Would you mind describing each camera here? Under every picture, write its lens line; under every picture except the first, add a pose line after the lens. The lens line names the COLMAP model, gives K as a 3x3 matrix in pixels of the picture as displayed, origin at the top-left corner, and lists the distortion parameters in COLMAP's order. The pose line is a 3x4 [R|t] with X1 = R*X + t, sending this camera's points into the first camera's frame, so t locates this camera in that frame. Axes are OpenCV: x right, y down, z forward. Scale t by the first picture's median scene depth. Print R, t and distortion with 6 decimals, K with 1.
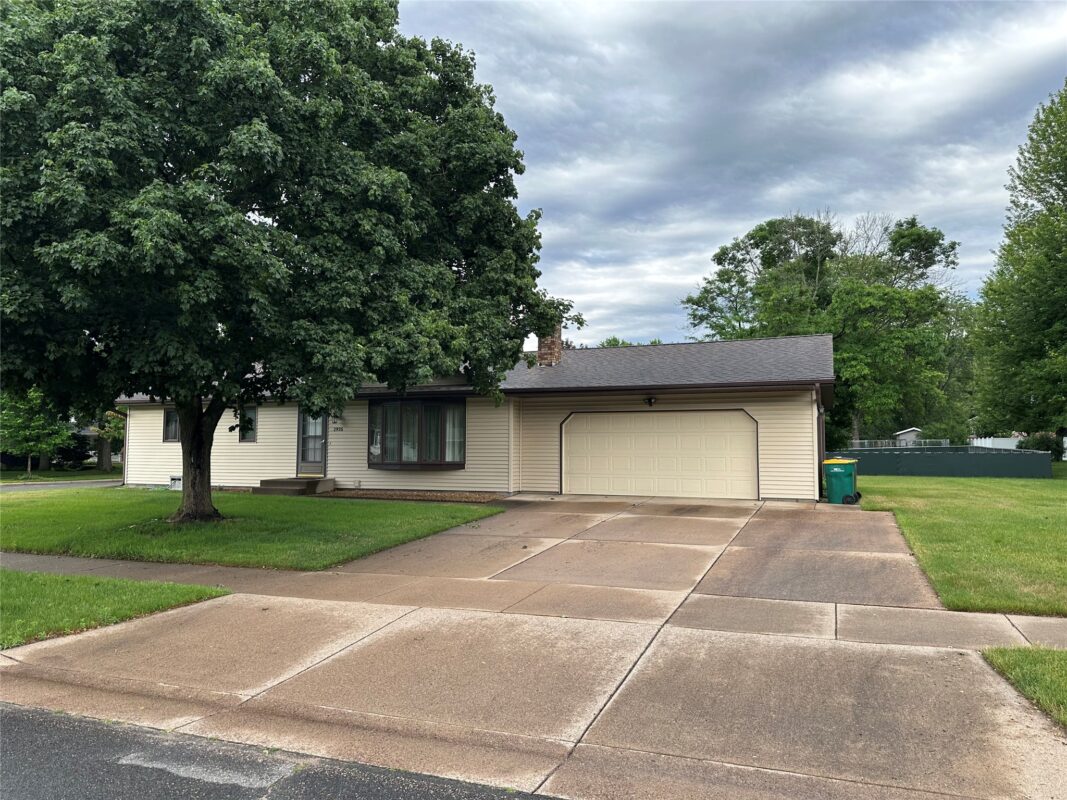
lens RADIAL K [[752.6, 0, 538.5], [0, 752.6, 401.8], [0, 0, 1]] dist [0.064351, -0.003740]
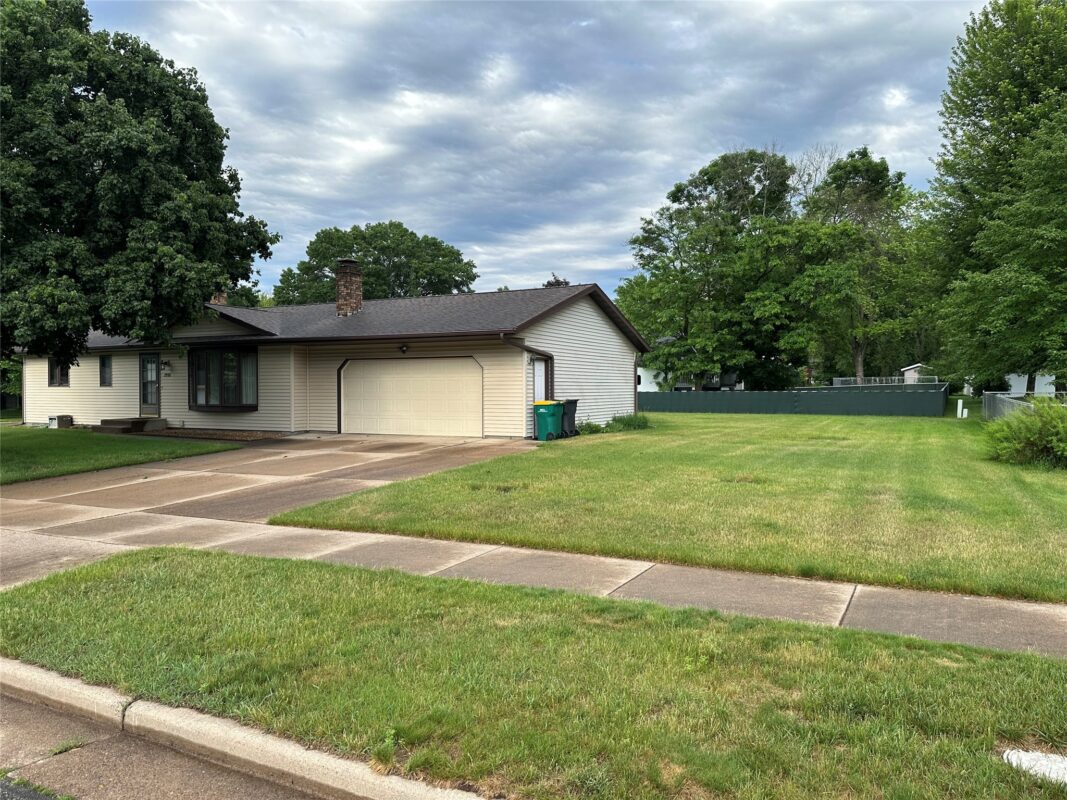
lens RADIAL K [[752.6, 0, 524.4], [0, 752.6, 399.6], [0, 0, 1]] dist [0.064351, -0.003740]
pose [[0.994235, -0.003321, -0.107175, 0.334313], [0.011820, 0.996823, 0.078765, -0.008953], [0.106573, -0.079577, 0.991115, -0.059422]]
